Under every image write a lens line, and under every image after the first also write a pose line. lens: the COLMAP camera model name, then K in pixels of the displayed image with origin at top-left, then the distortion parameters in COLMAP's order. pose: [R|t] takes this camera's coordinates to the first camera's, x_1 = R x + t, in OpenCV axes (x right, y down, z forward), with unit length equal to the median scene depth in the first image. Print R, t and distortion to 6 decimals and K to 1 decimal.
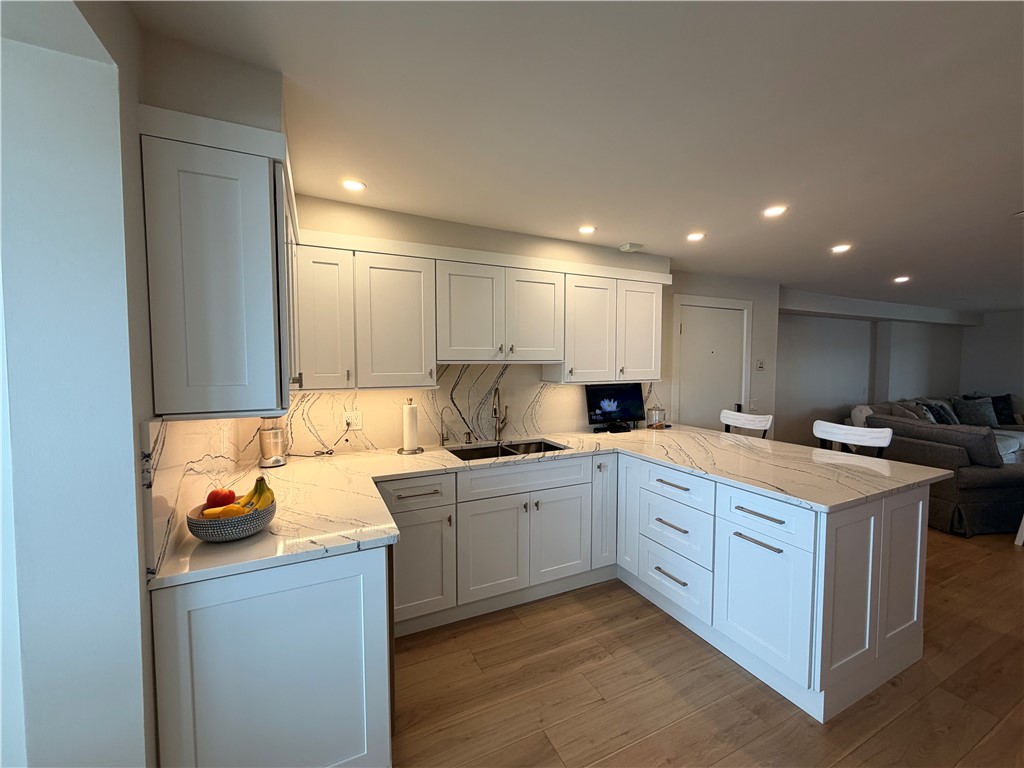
lens RADIAL K [[406.5, 0, 512.3], [0, 406.5, 383.0], [0, 0, 1]] dist [-0.003059, -0.000324]
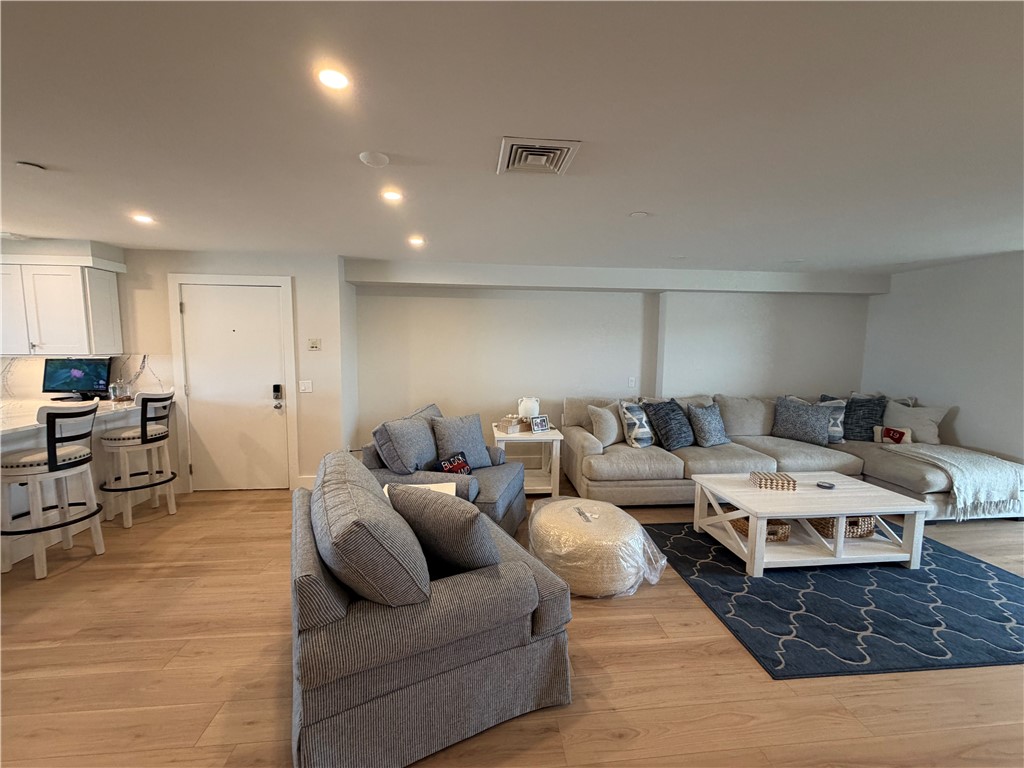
lens RADIAL K [[406.5, 0, 511.4], [0, 406.5, 385.3], [0, 0, 1]] dist [-0.003059, -0.000324]
pose [[0.937199, 0.040269, -0.346463, 1.575684], [-0.027485, 0.998751, 0.041736, -0.003185], [0.347711, -0.029593, 0.937135, 0.322469]]
